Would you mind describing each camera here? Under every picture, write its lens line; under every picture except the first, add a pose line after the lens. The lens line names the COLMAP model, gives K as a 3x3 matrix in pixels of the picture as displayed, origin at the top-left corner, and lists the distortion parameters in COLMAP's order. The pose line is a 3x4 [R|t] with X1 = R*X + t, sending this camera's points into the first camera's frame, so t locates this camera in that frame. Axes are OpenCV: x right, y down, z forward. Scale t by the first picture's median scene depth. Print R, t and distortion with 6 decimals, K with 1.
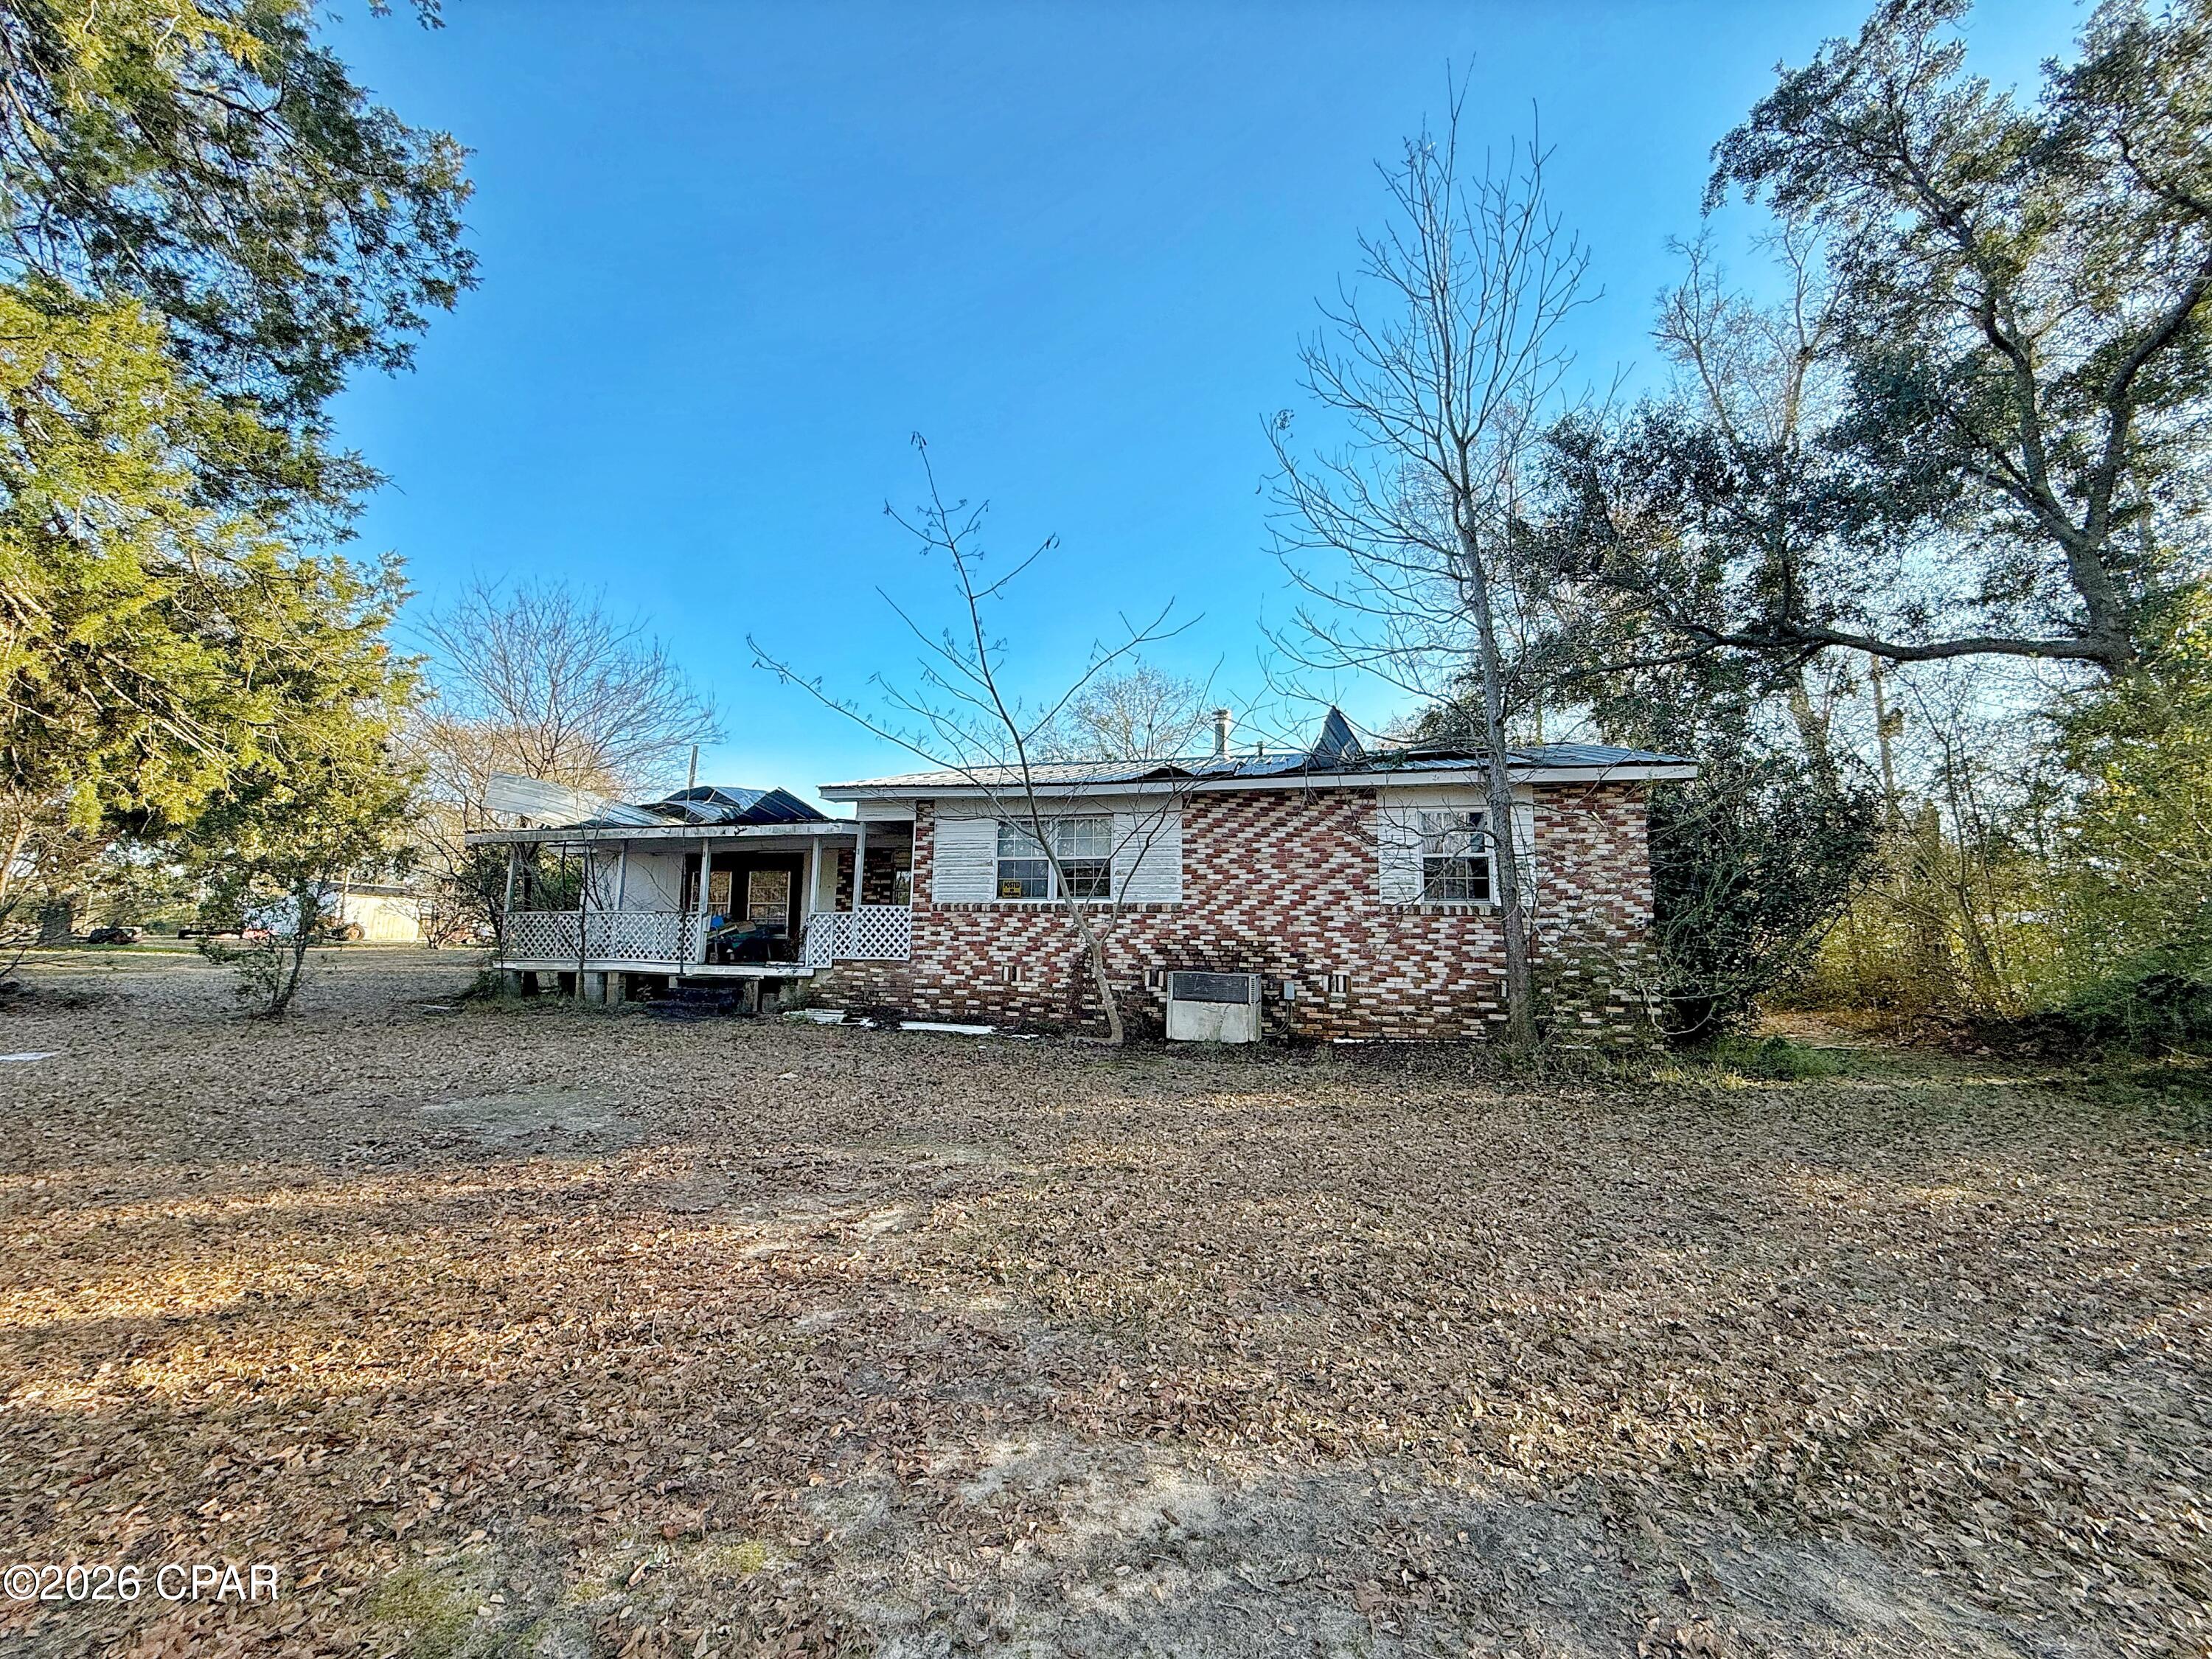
lens RADIAL K [[878.4, 0, 1112.2], [0, 878.4, 840.2], [0, 0, 1]] dist [0.001843, -0.000727]
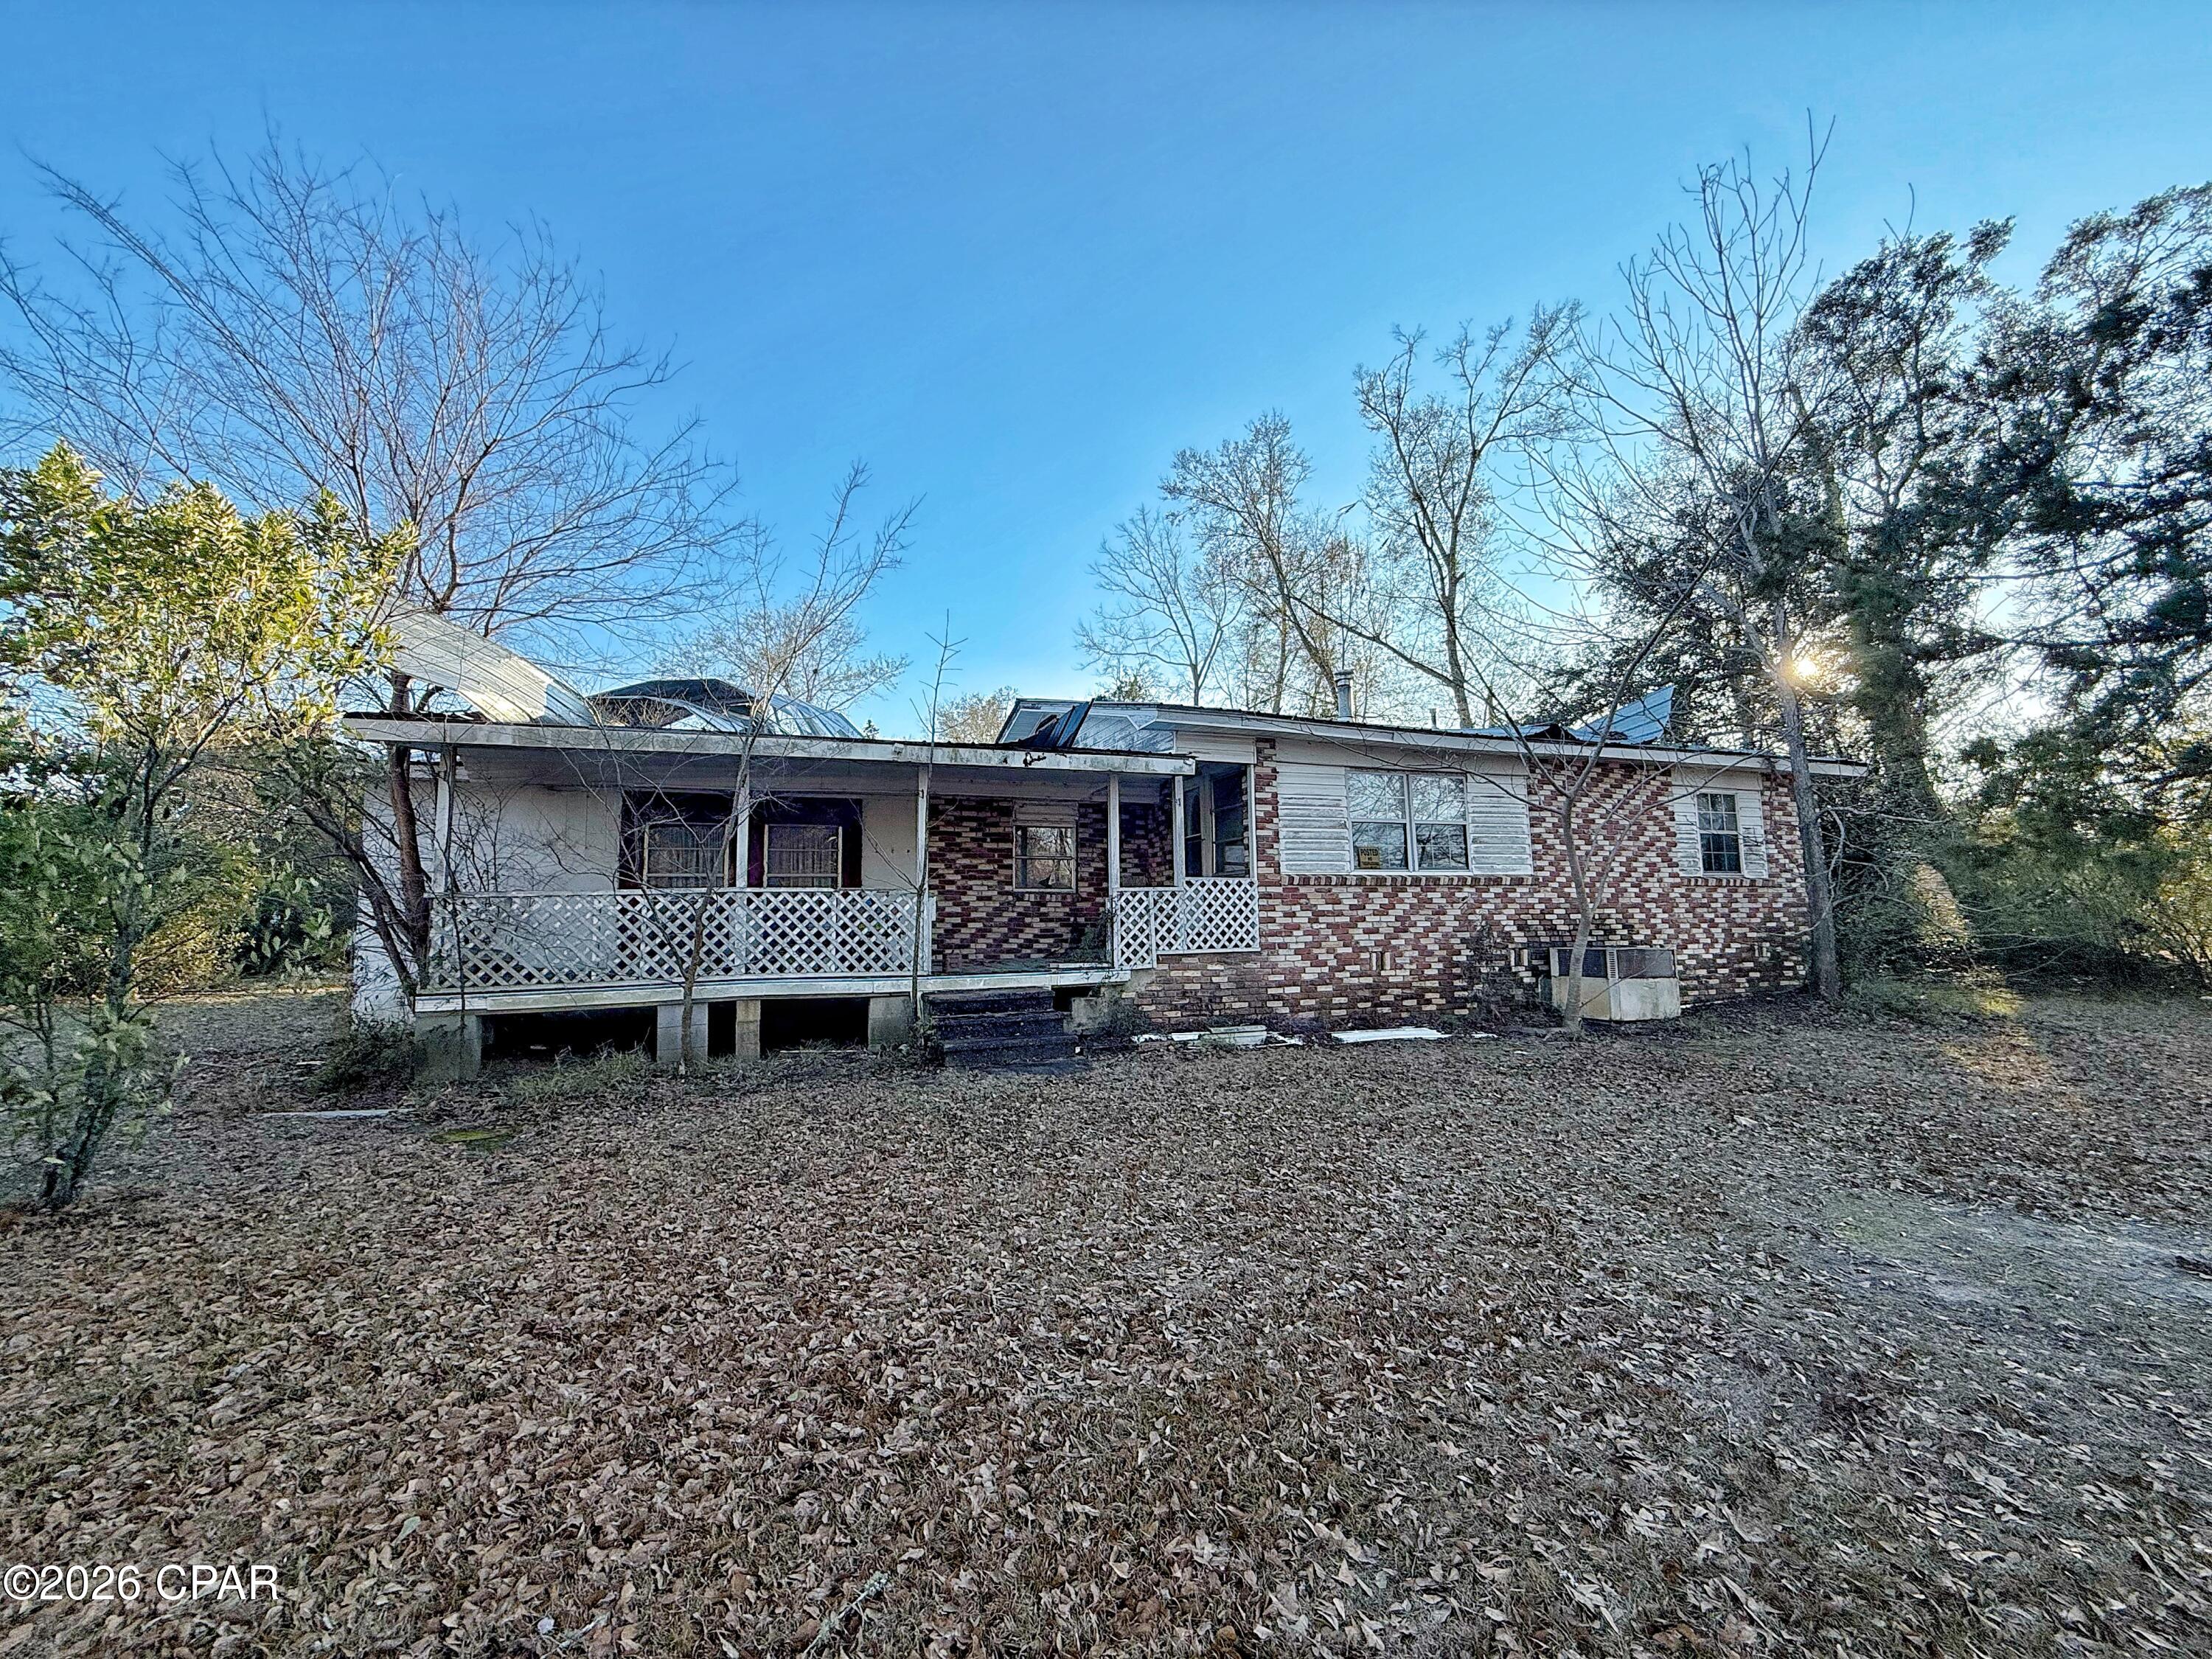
lens RADIAL K [[878.4, 0, 1103.9], [0, 878.4, 834.1], [0, 0, 1]] dist [0.001843, -0.000727]
pose [[0.816140, 0.023912, 0.577359, -0.793560], [-0.047491, 0.998539, 0.025776, 0.024951], [-0.575899, -0.048456, 0.816083, 0.484017]]
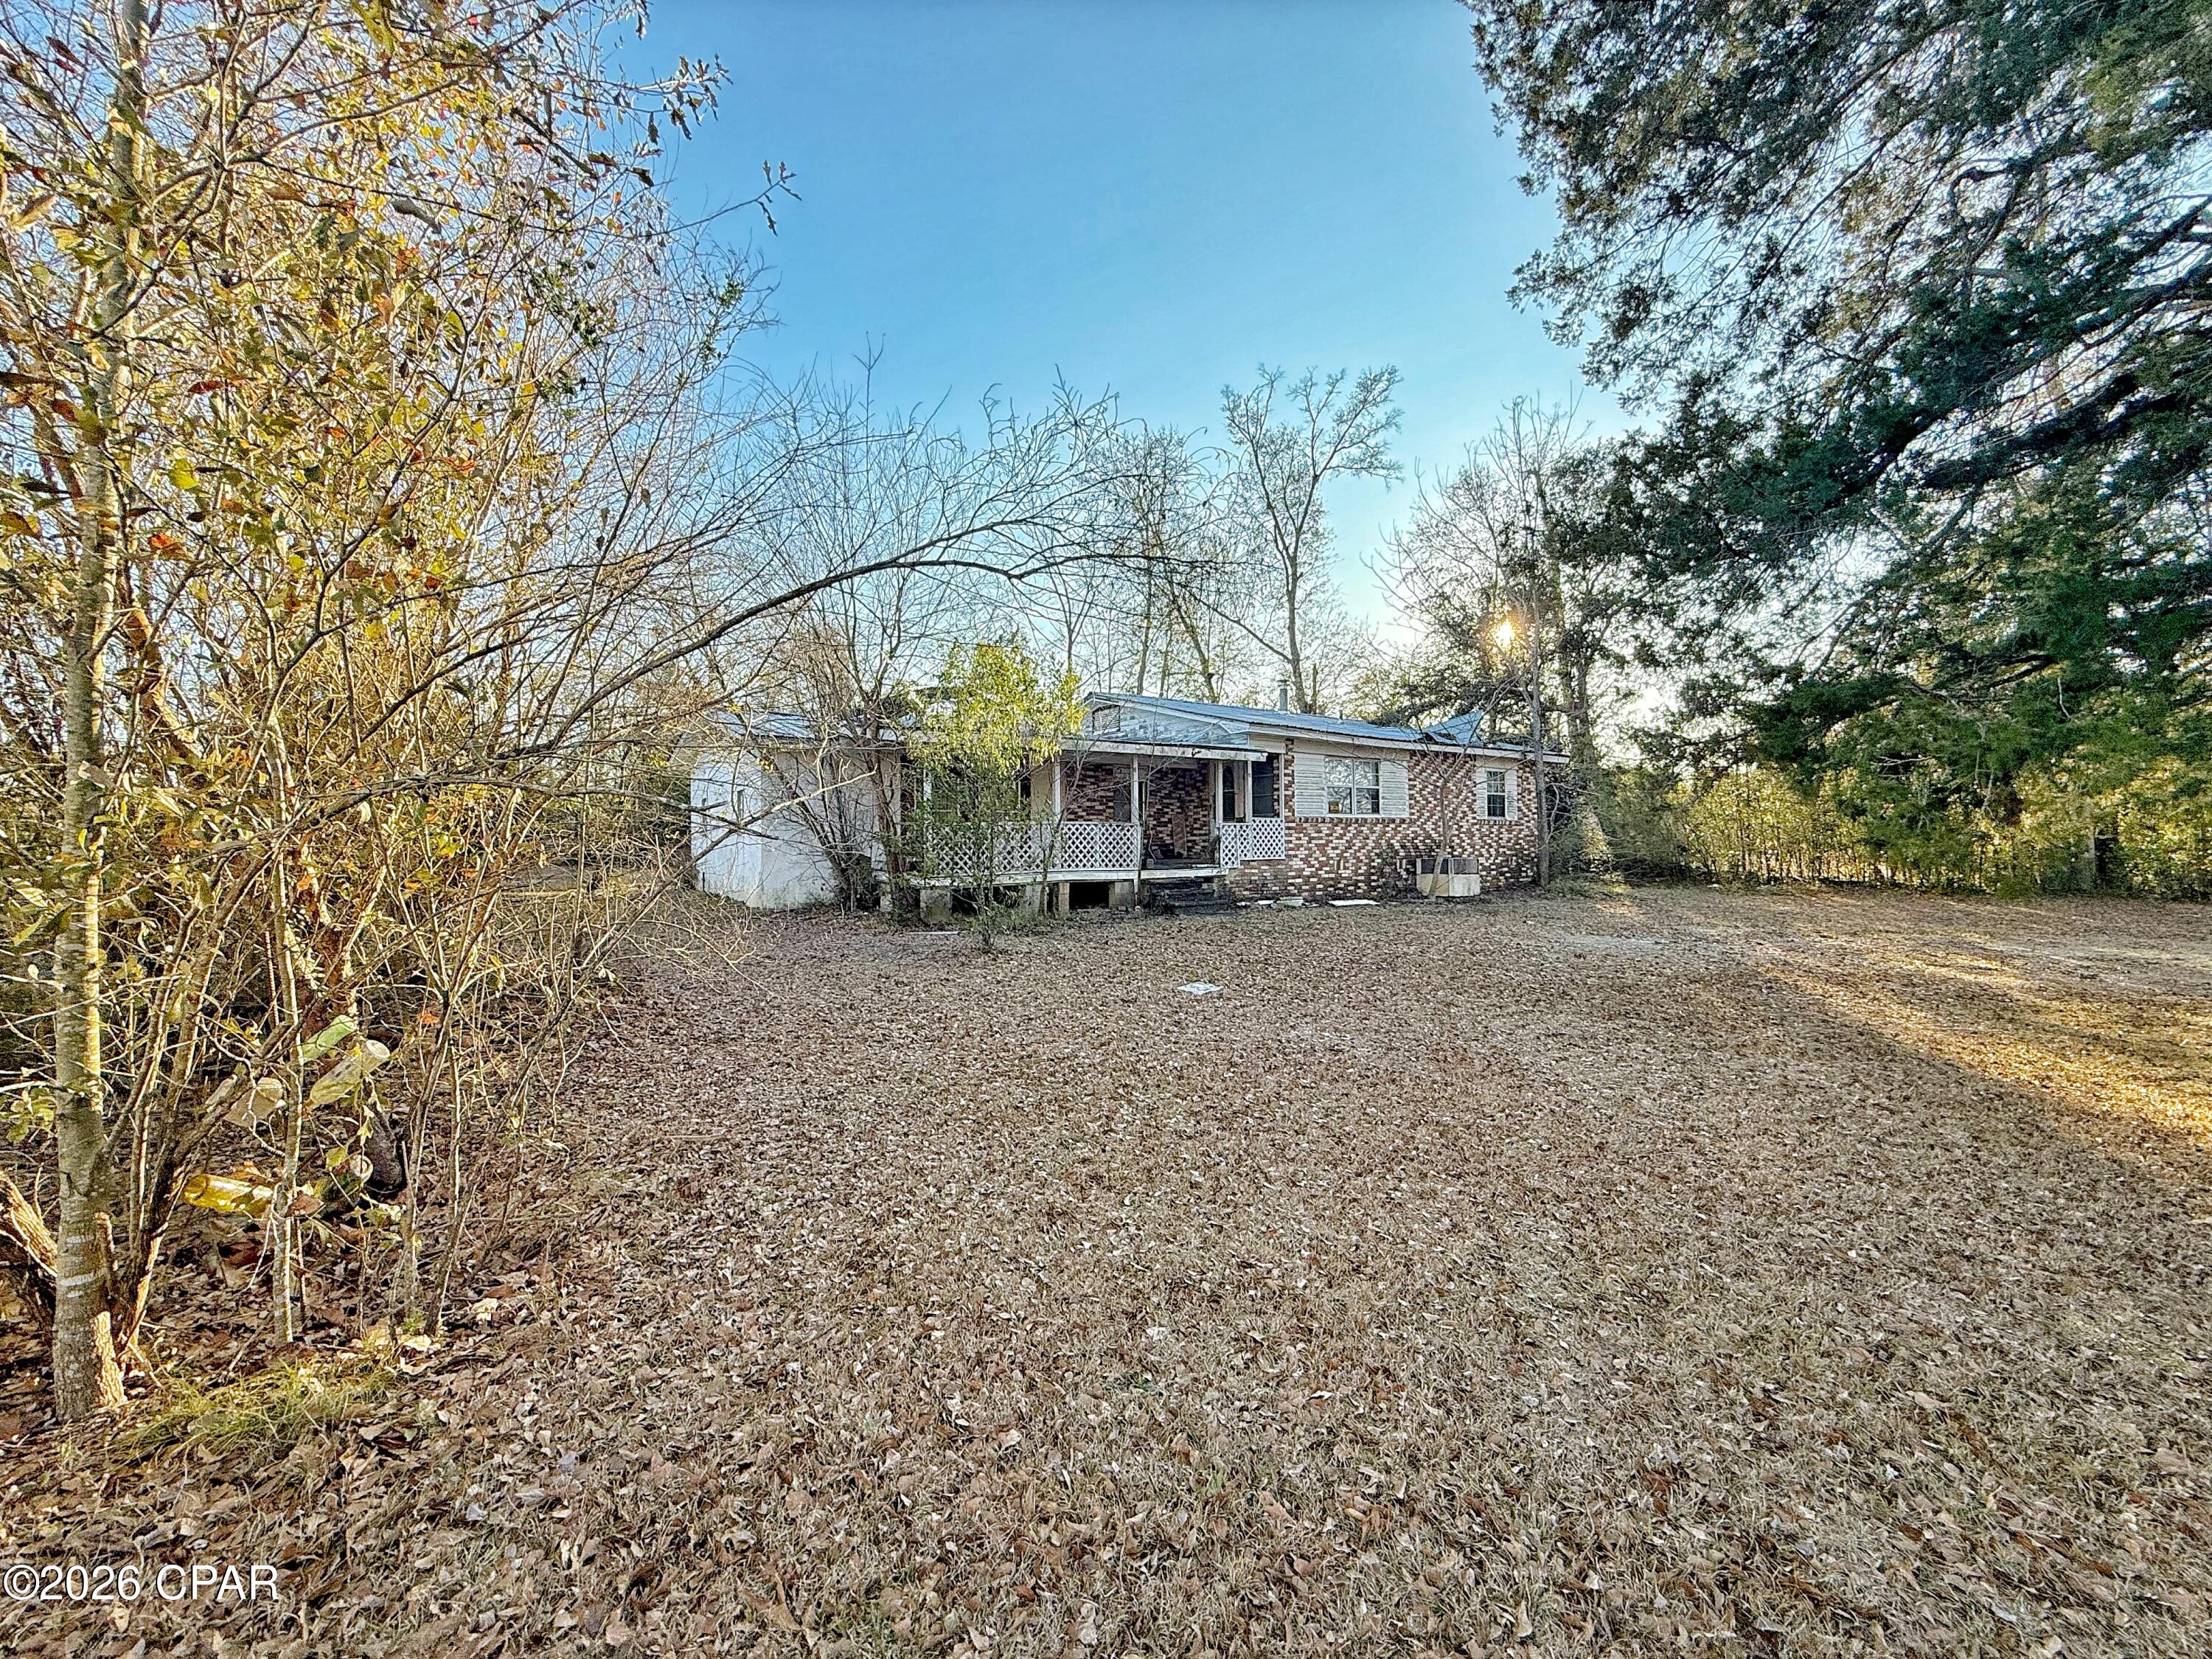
lens RADIAL K [[878.4, 0, 1109.3], [0, 878.4, 825.4], [0, 0, 1]] dist [0.001843, -0.000727]
pose [[0.642091, -0.010641, 0.766555, -1.469469], [-0.083394, 0.993001, 0.083638, -0.004085], [-0.762079, -0.117629, 0.636709, 0.365516]]
